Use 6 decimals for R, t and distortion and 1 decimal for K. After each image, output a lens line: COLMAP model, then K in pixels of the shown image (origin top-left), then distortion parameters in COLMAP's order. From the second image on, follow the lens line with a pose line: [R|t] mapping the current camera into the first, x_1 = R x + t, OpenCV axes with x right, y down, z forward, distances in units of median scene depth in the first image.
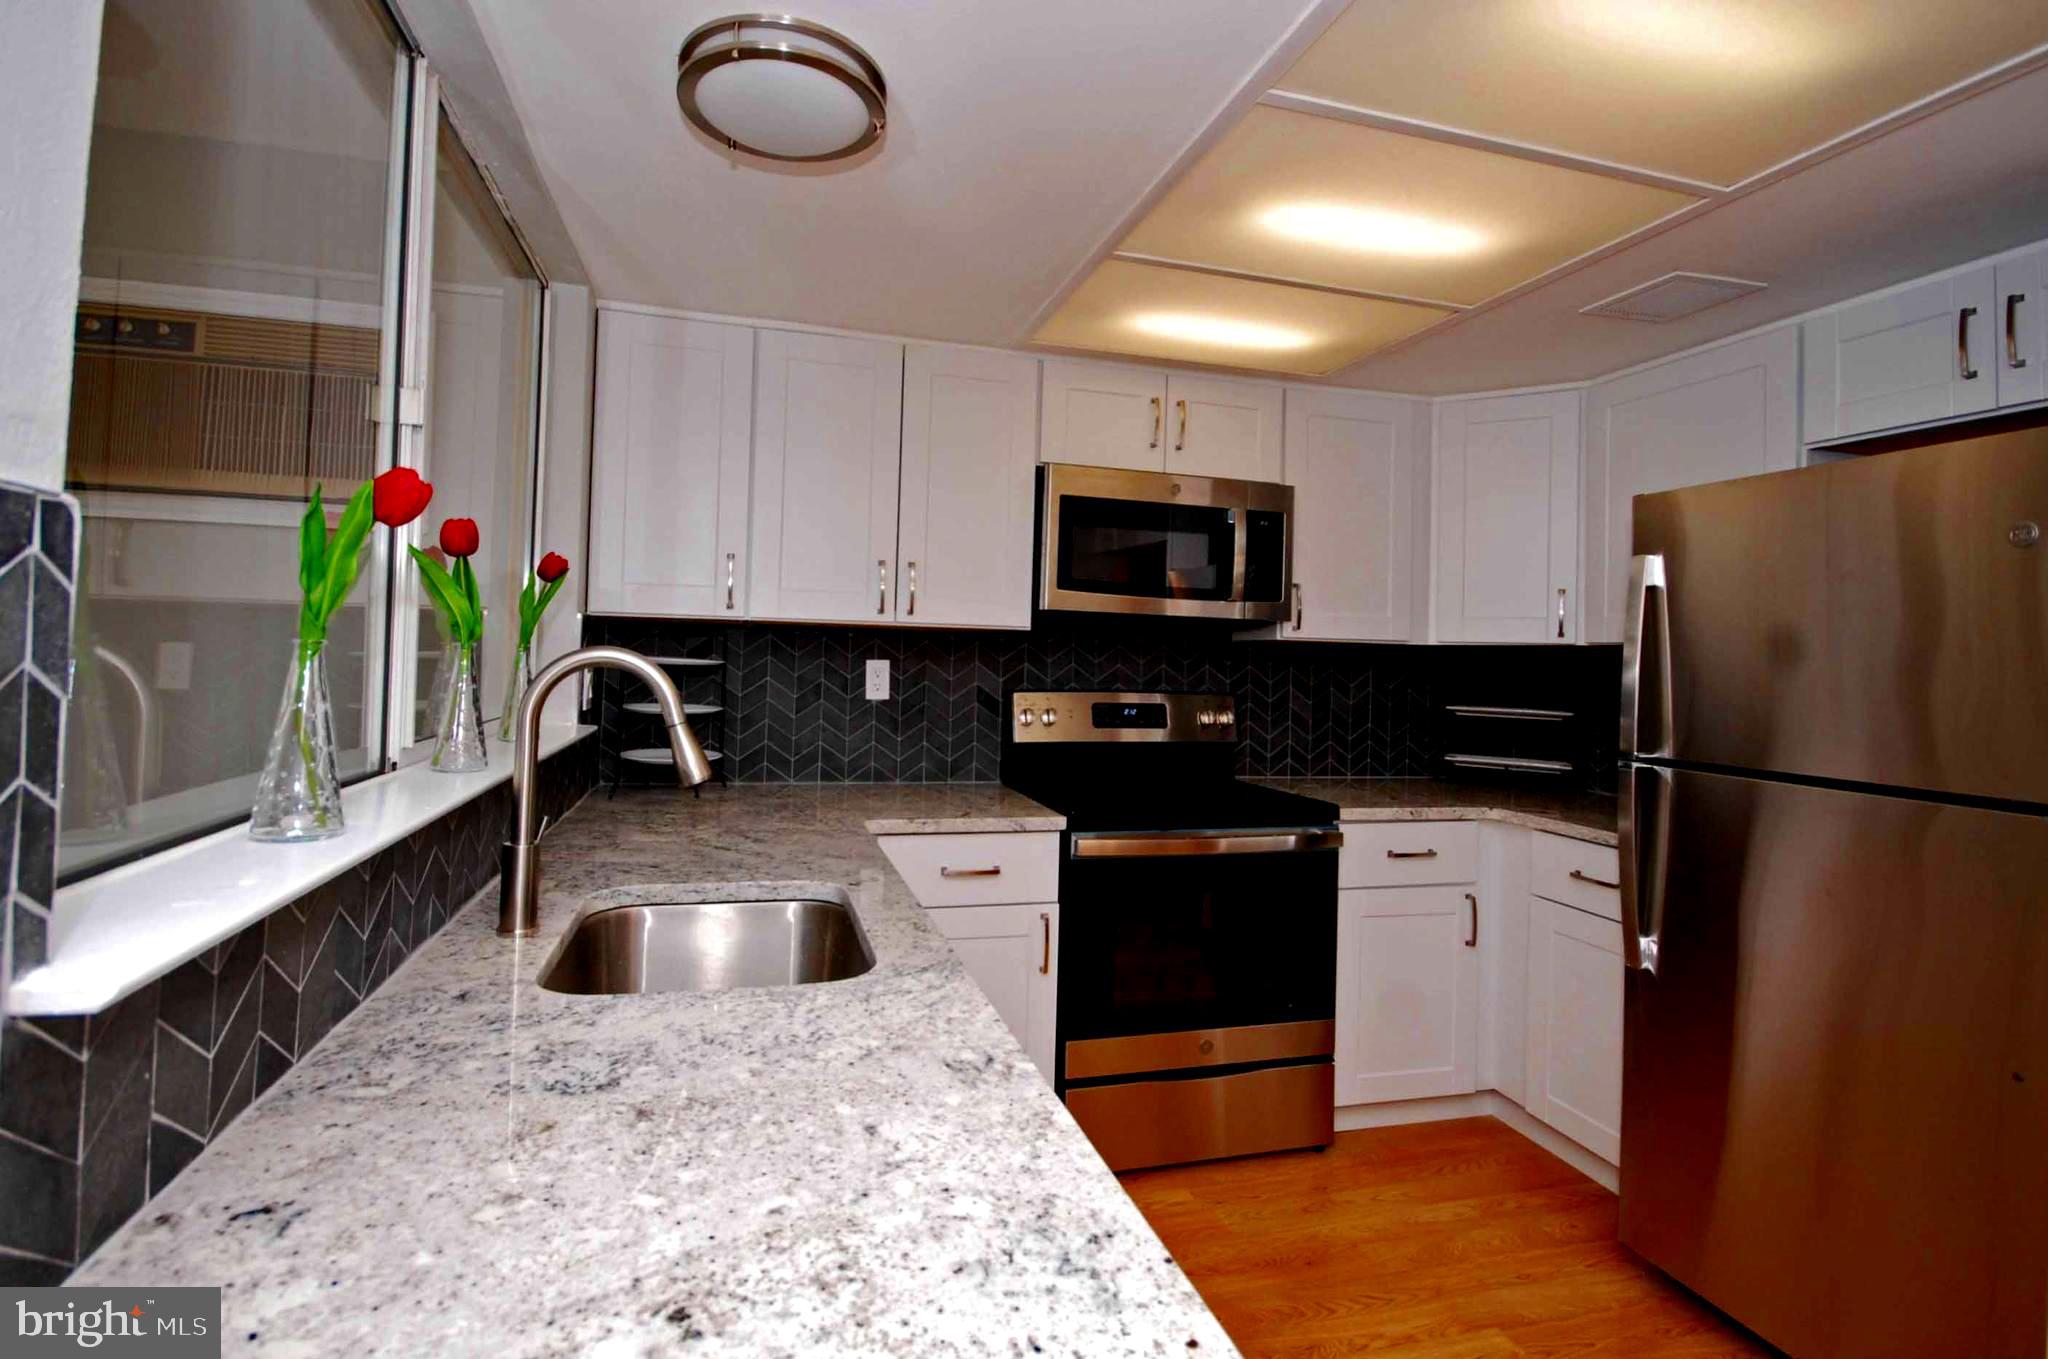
lens RADIAL K [[983.8, 0, 1019.3], [0, 983.8, 634.1], [0, 0, 1]] dist [0.000057, -0.000392]
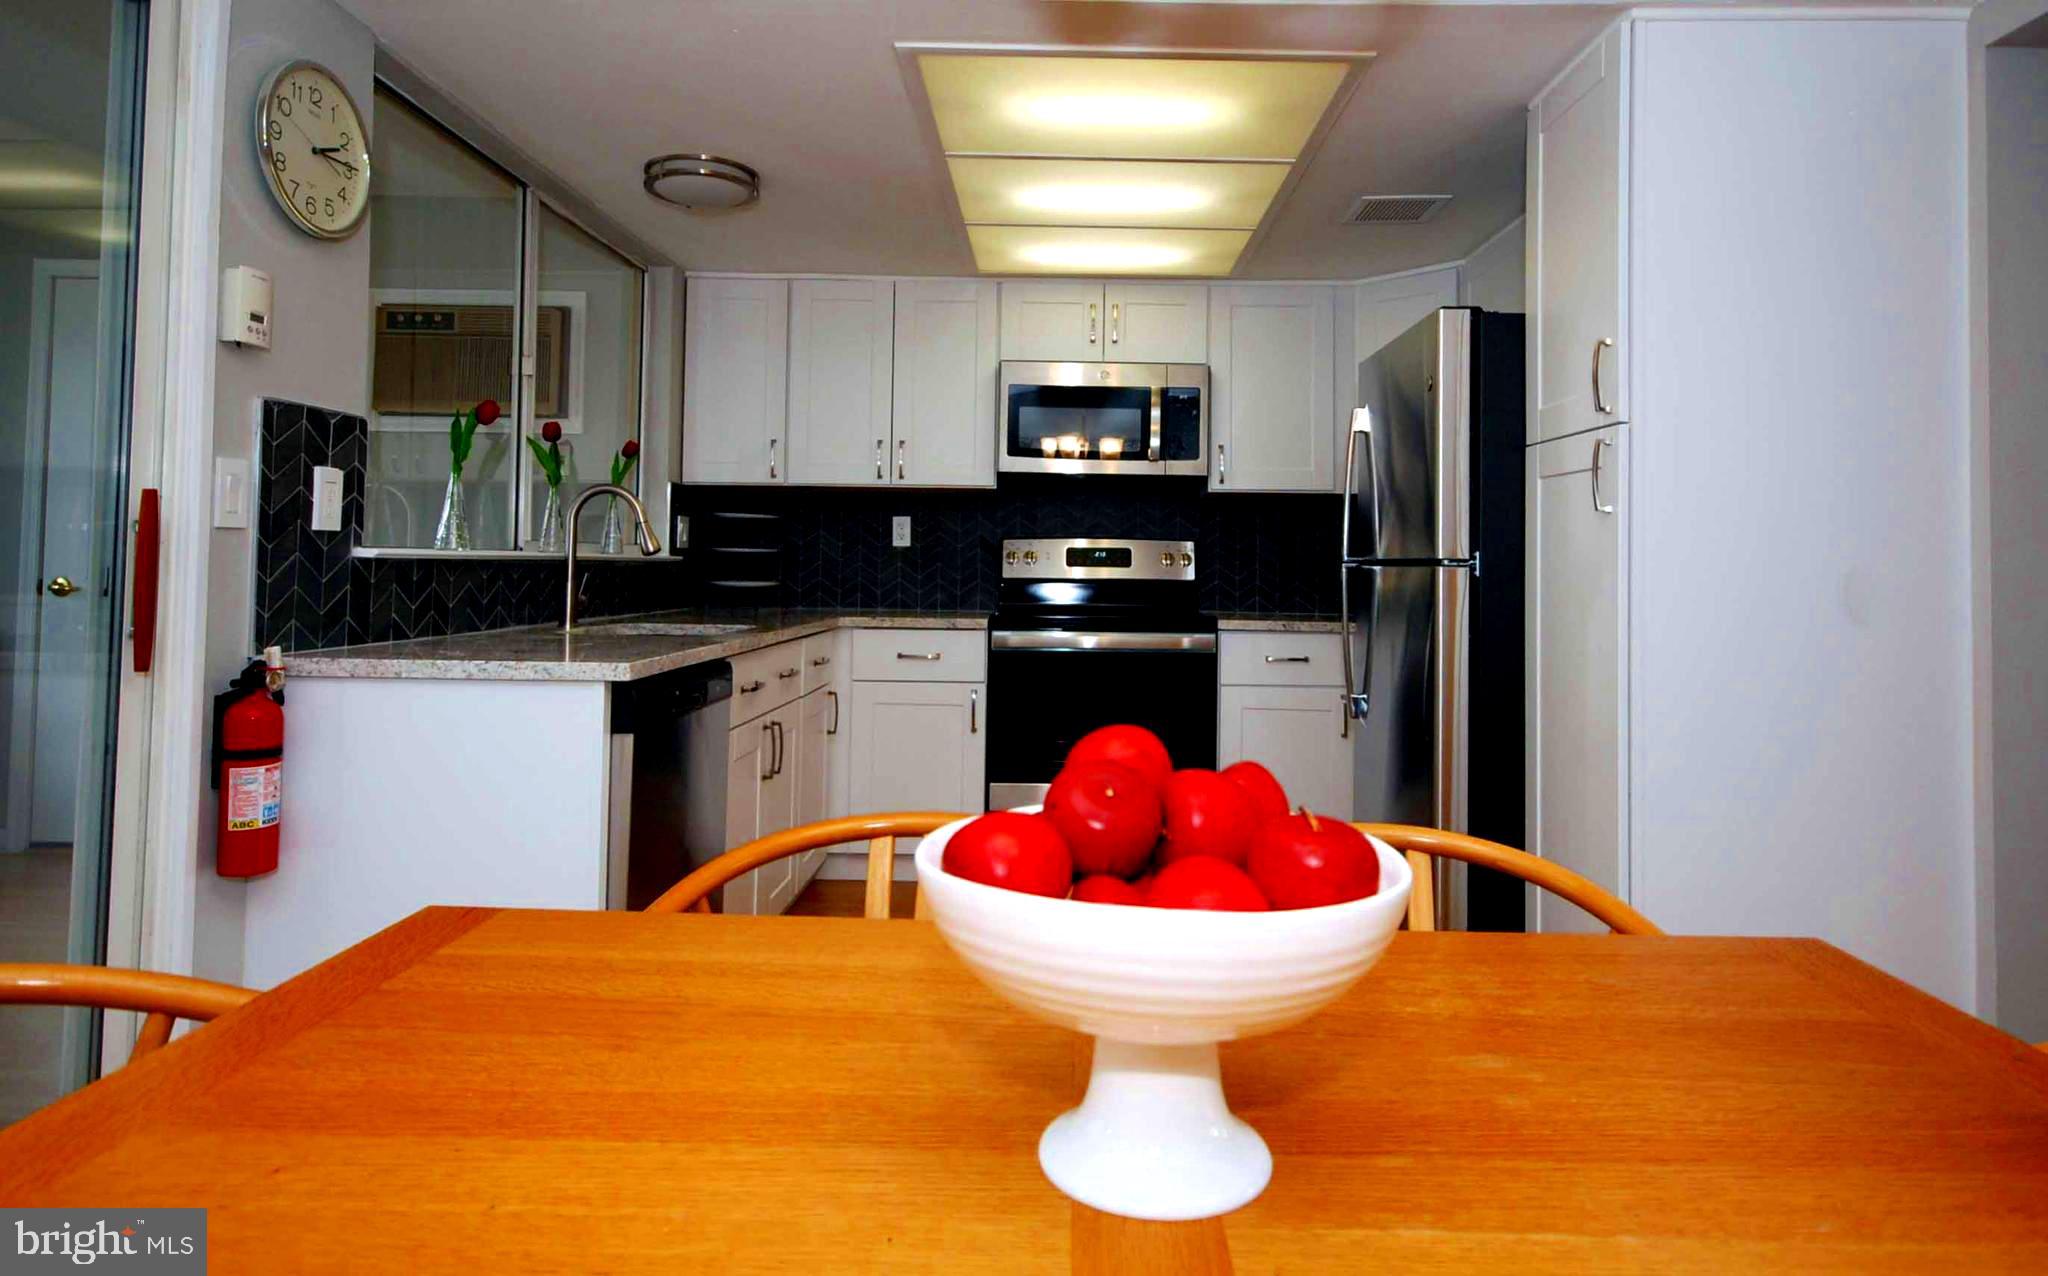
lens RADIAL K [[1185.7, 0, 1075.9], [0, 1185.7, 522.3], [0, 0, 1]] dist [0.001297, 0.000621]
pose [[0.963614, -0.024324, -0.266188, 0.540997], [0.019495, 0.999594, -0.020769, 0.077271], [0.266586, 0.014824, 0.963697, -0.501078]]
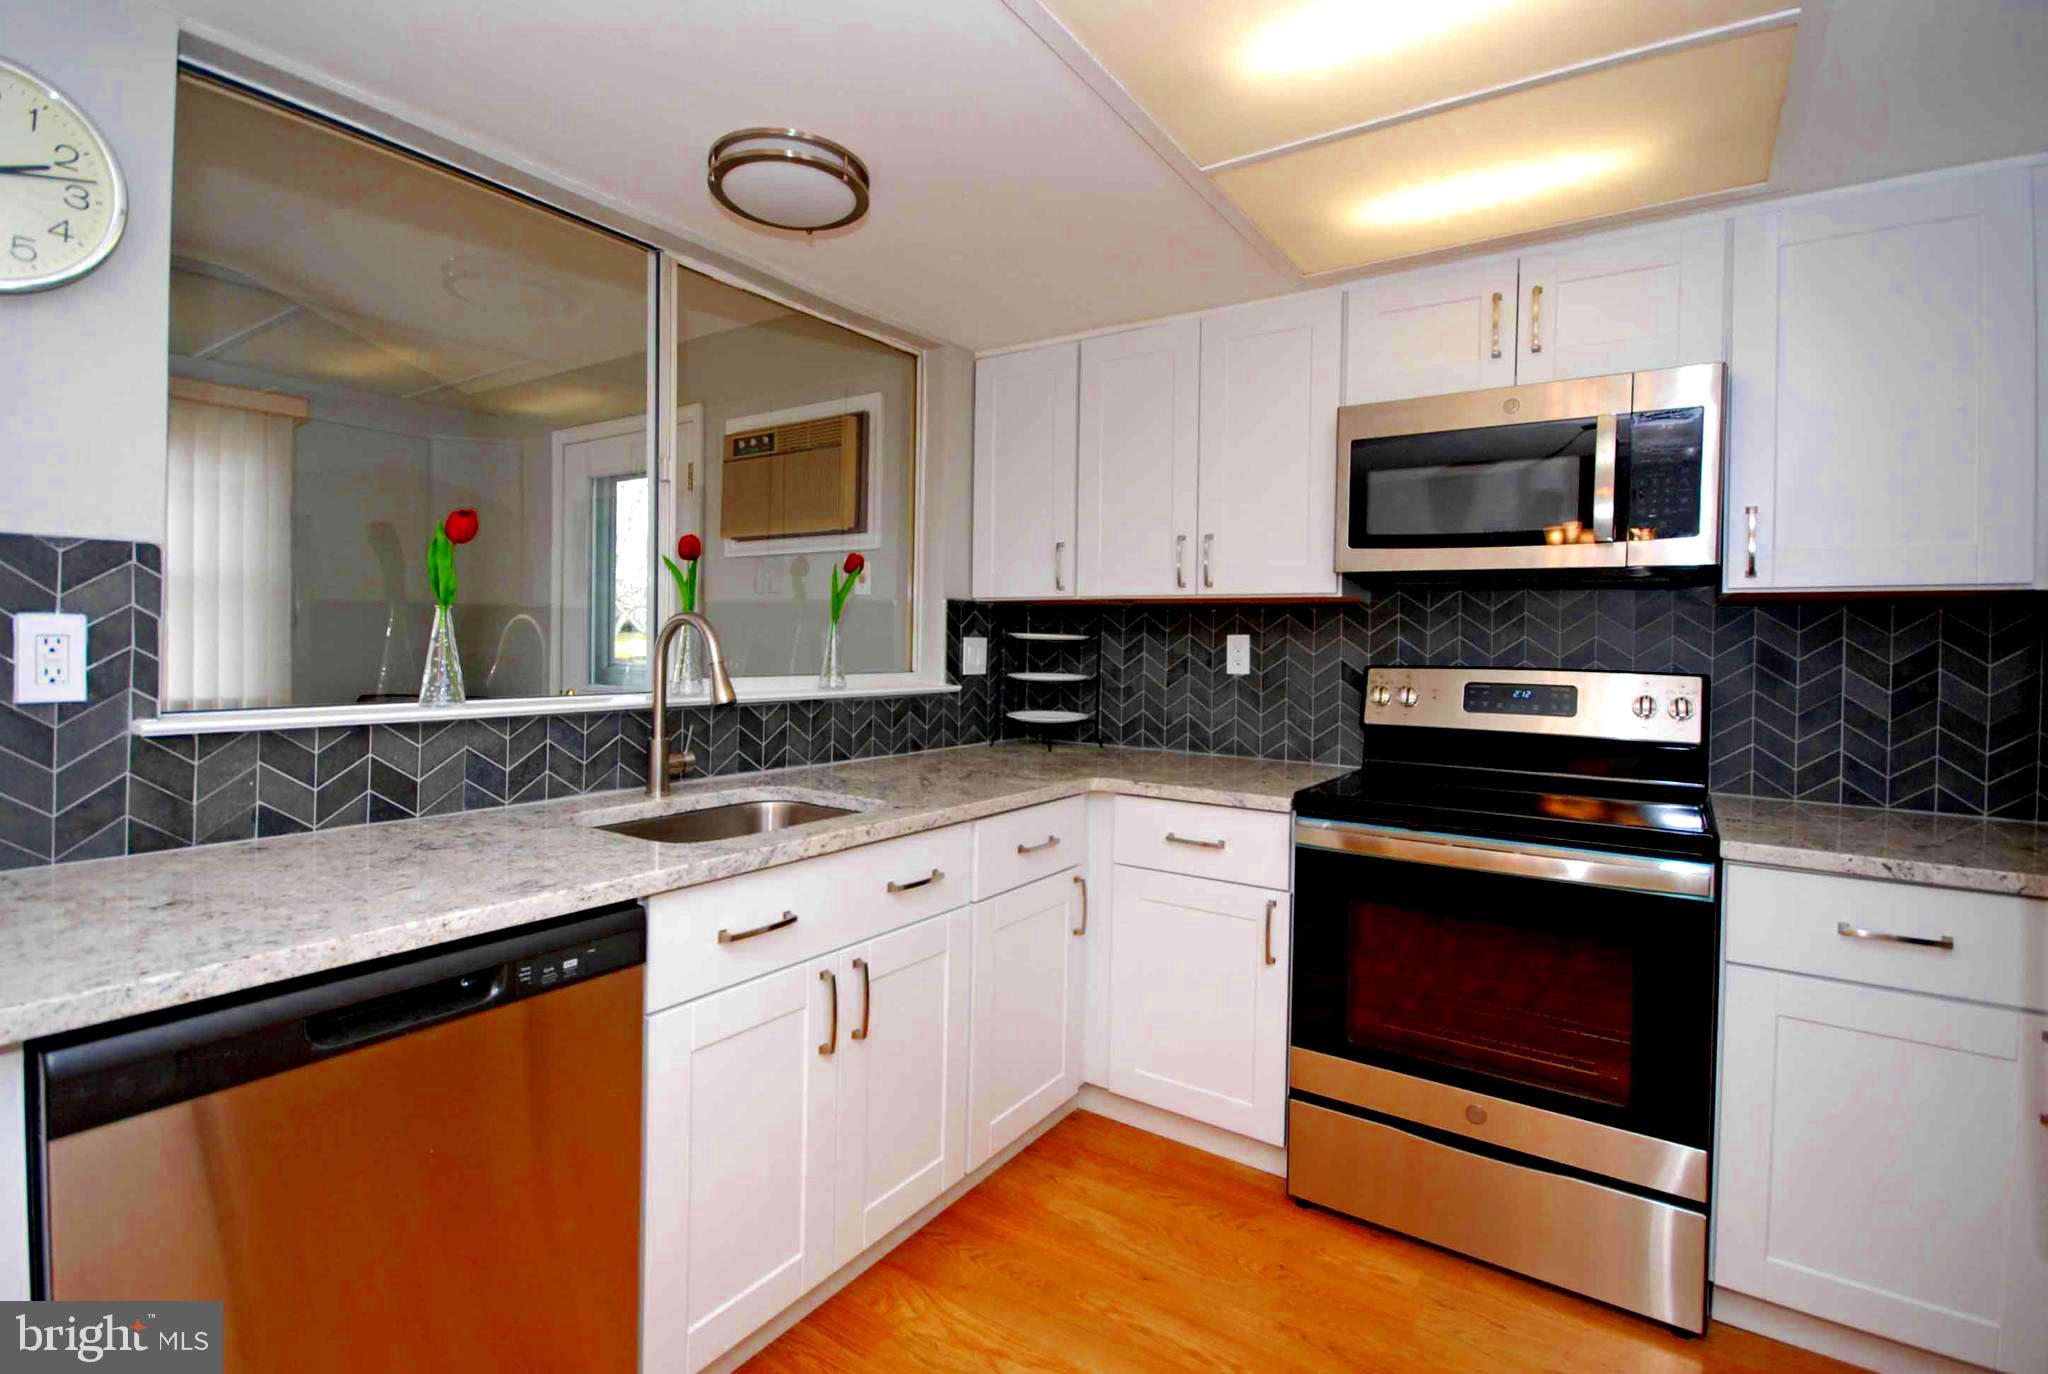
lens RADIAL K [[960.8, 0, 1028.5], [0, 960.8, 650.6], [0, 0, 1]] dist [-0.000018, -0.007827]
pose [[0.644577, -0.009669, -0.764478, 0.502423], [0.019306, 0.999807, 0.003632, 0.037556], [0.764296, -0.017100, 0.644639, 0.221815]]
